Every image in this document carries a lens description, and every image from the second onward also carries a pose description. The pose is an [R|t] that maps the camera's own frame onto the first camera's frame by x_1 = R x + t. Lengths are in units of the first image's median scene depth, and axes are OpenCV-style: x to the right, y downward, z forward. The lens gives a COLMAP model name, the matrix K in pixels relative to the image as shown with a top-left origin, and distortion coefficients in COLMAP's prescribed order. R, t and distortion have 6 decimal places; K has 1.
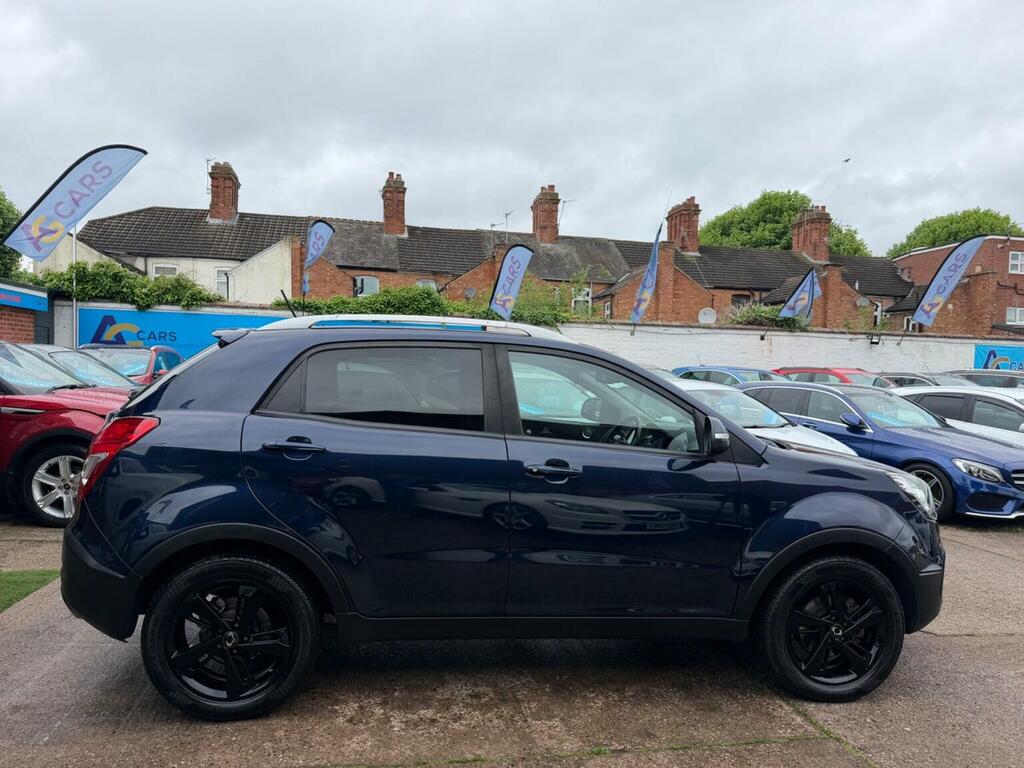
lens RADIAL K [[715.0, 0, 511.7], [0, 715.0, 375.9], [0, 0, 1]] dist [0.018155, -0.021420]
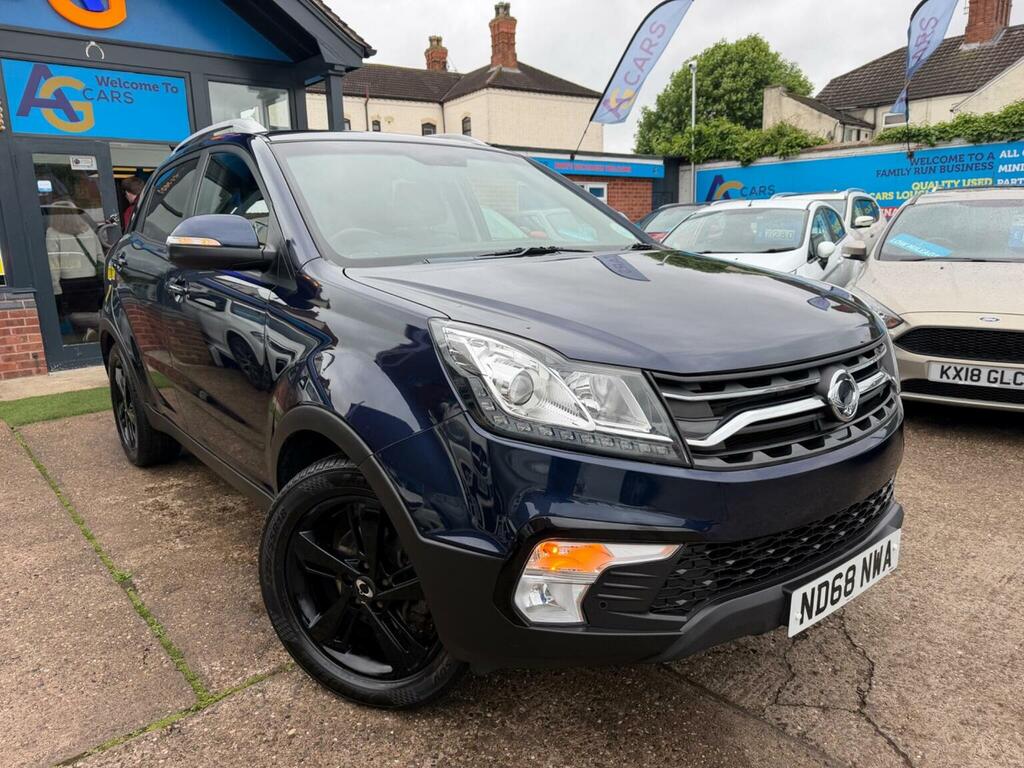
lens RADIAL K [[715.0, 0, 511.8], [0, 715.0, 386.6], [0, 0, 1]] dist [0.018155, -0.021420]
pose [[0.504440, 0.136781, -0.852544, 0.216245], [0.033333, 0.983552, 0.177523, 0.023214], [0.862803, -0.117967, 0.491584, 0.188186]]
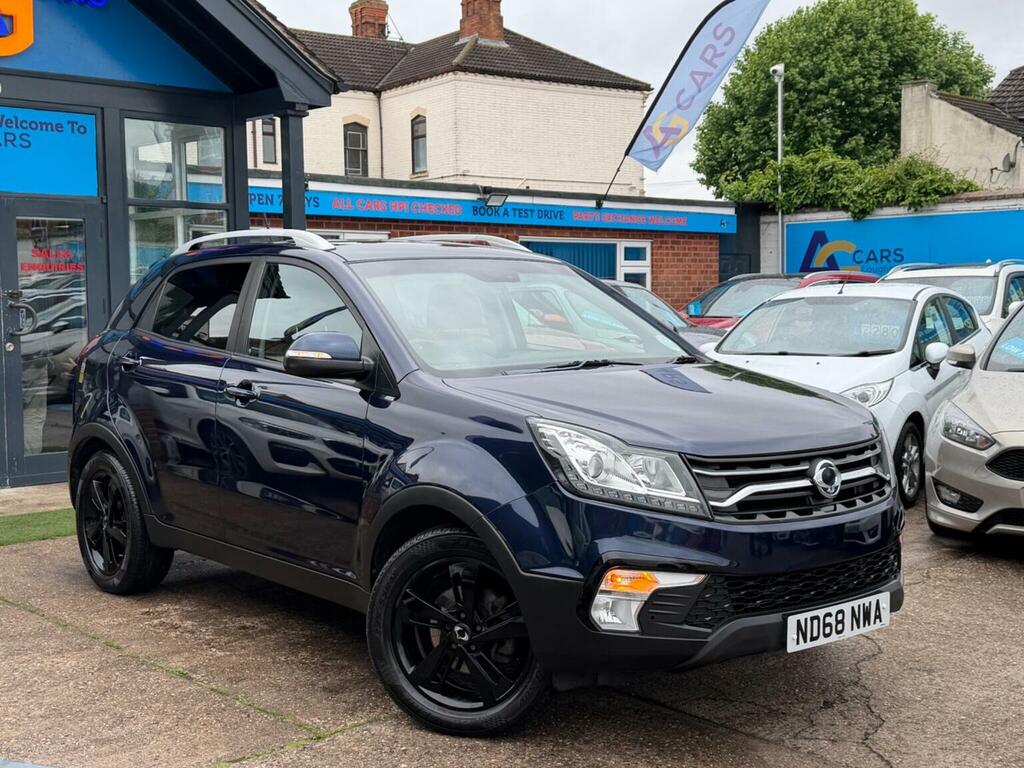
lens RADIAL K [[1296.1, 0, 516.3], [0, 1296.1, 381.7], [0, 0, 1]] dist [0.081339, 0.000000]
pose [[0.528359, 0.018095, -0.848828, 0.344921], [0.016836, 0.999353, 0.031784, 0.015709], [0.848854, -0.031084, 0.527713, 0.087483]]
